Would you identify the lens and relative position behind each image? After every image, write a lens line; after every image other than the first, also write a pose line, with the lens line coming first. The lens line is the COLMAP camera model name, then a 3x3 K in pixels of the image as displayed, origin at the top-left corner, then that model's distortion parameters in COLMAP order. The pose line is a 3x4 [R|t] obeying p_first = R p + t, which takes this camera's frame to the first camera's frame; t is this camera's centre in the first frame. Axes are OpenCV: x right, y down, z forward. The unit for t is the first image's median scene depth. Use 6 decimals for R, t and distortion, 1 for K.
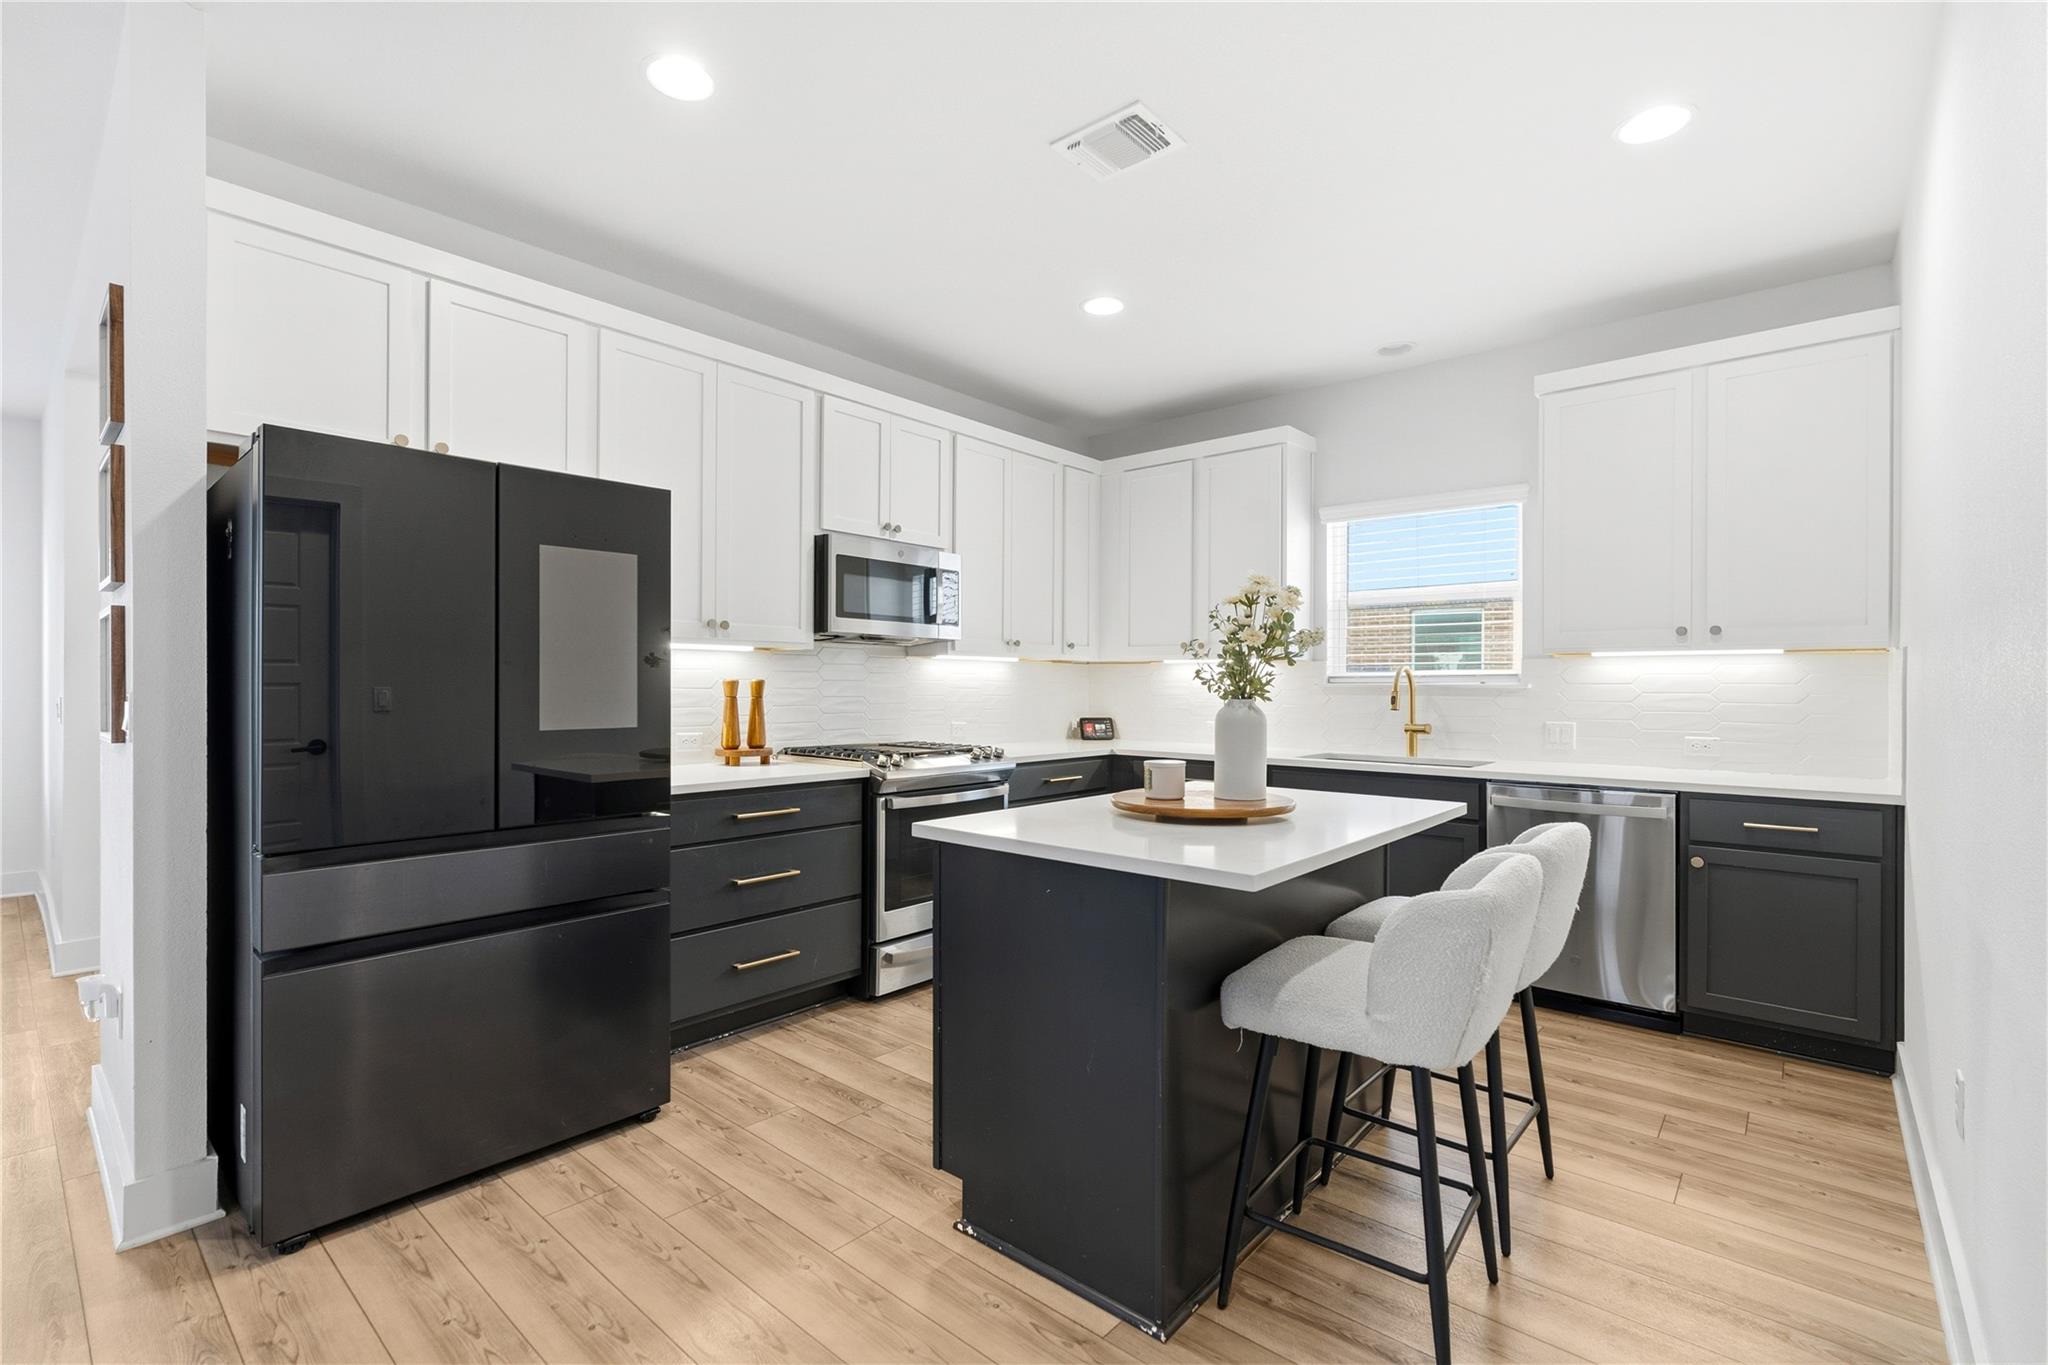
lens RADIAL K [[937.1, 0, 1033.3], [0, 937.1, 677.9], [0, 0, 1]] dist [0.000913, 0.000081]
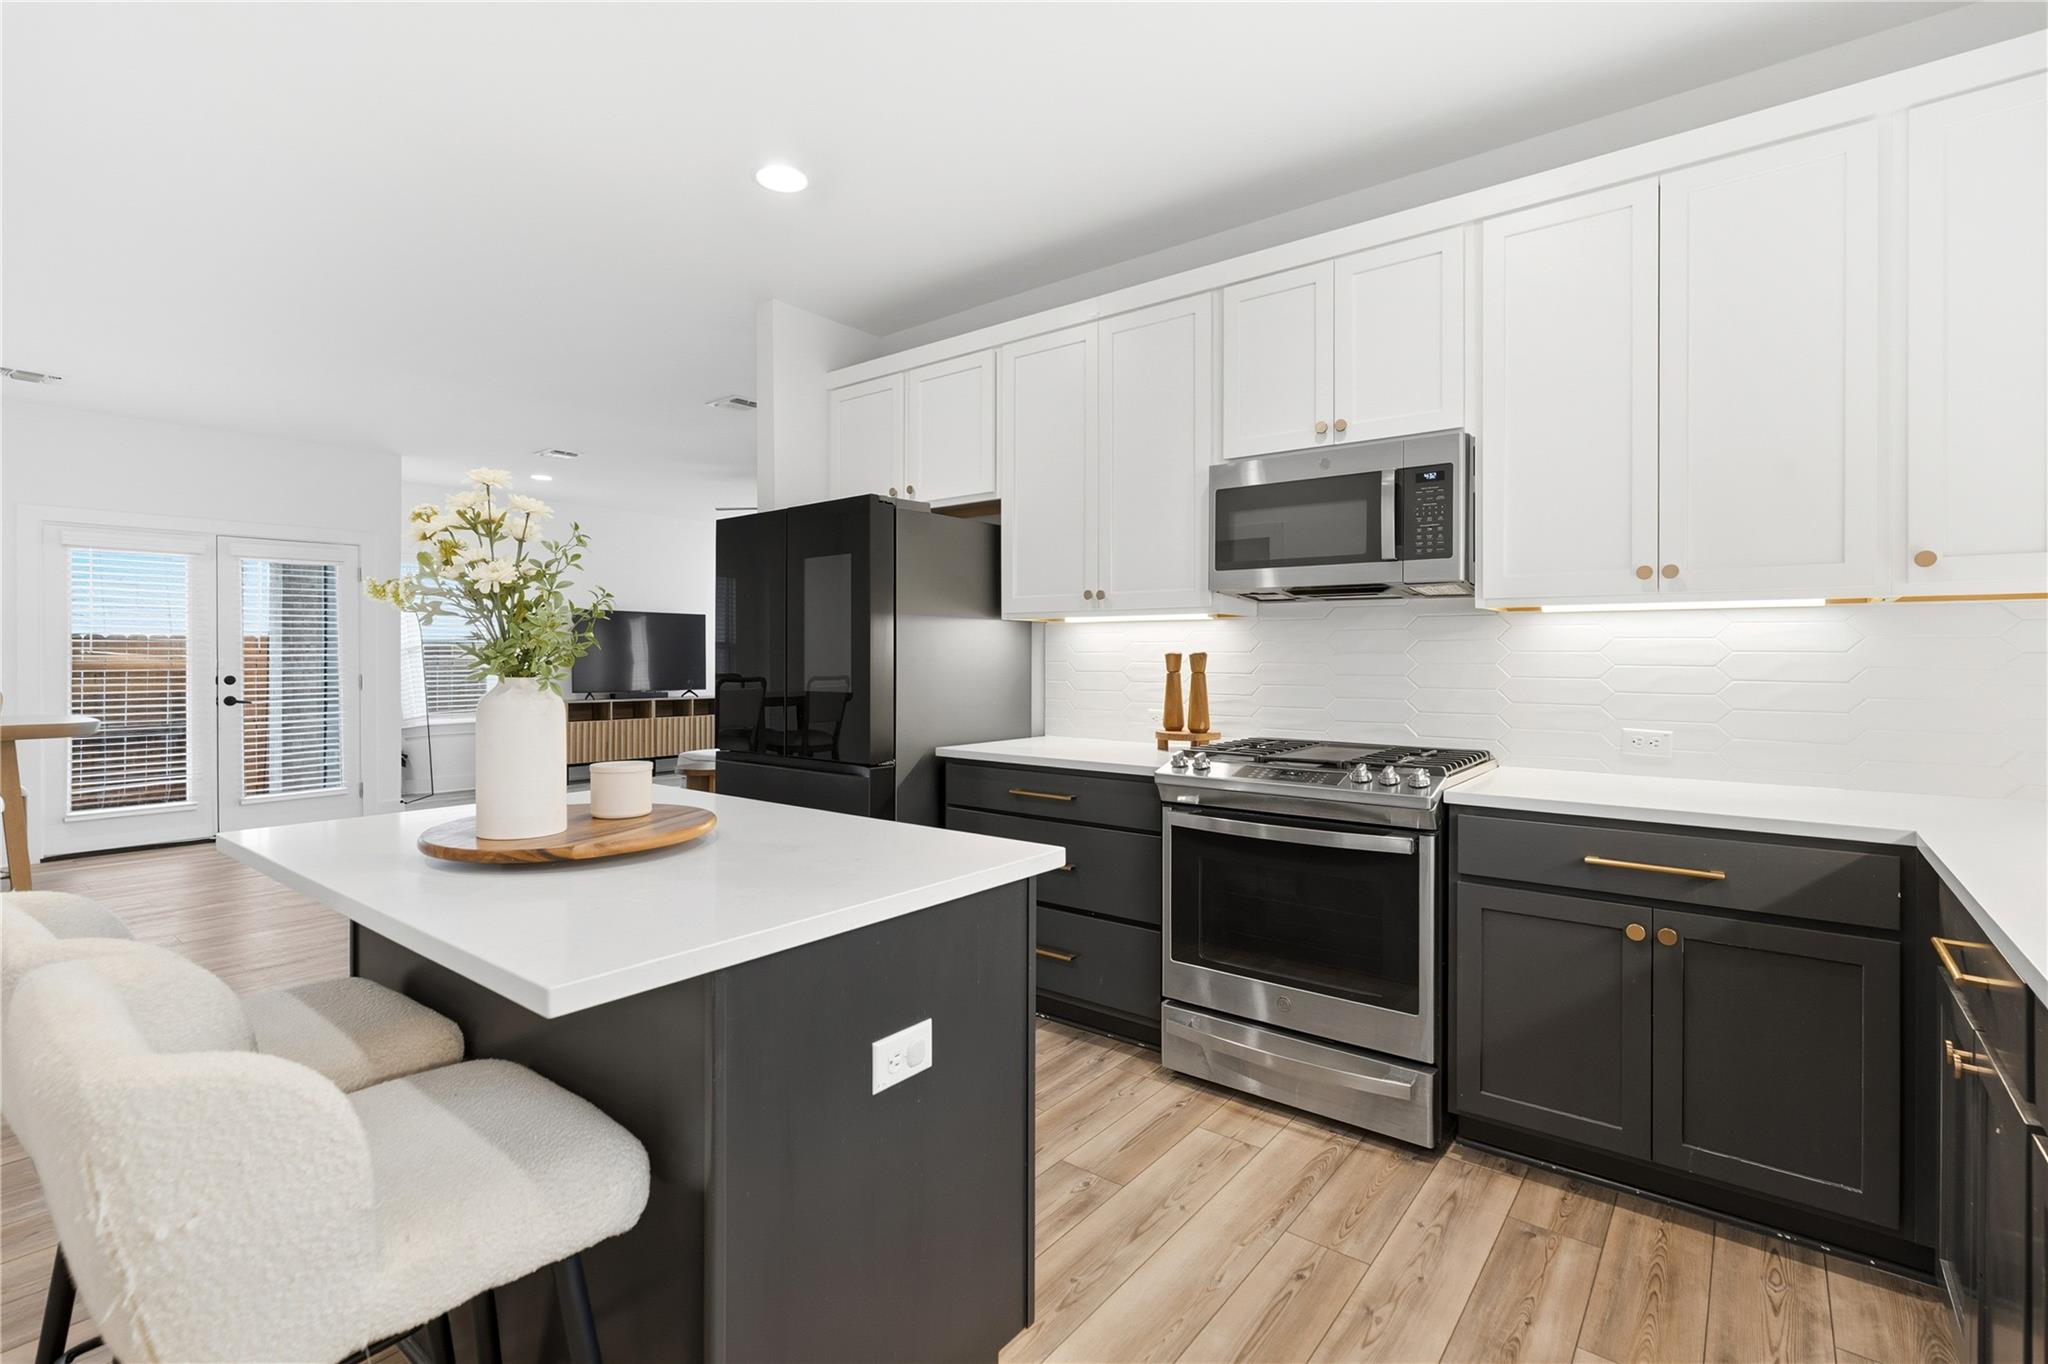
lens RADIAL K [[937.1, 0, 1033.3], [0, 937.1, 677.4], [0, 0, 1]] dist [0.000913, 0.000081]
pose [[0.066703, 0.020772, -0.997557, 0.557164], [0.009304, 0.999727, 0.021439, 0.004976], [0.997729, -0.010711, 0.066492, 0.807844]]
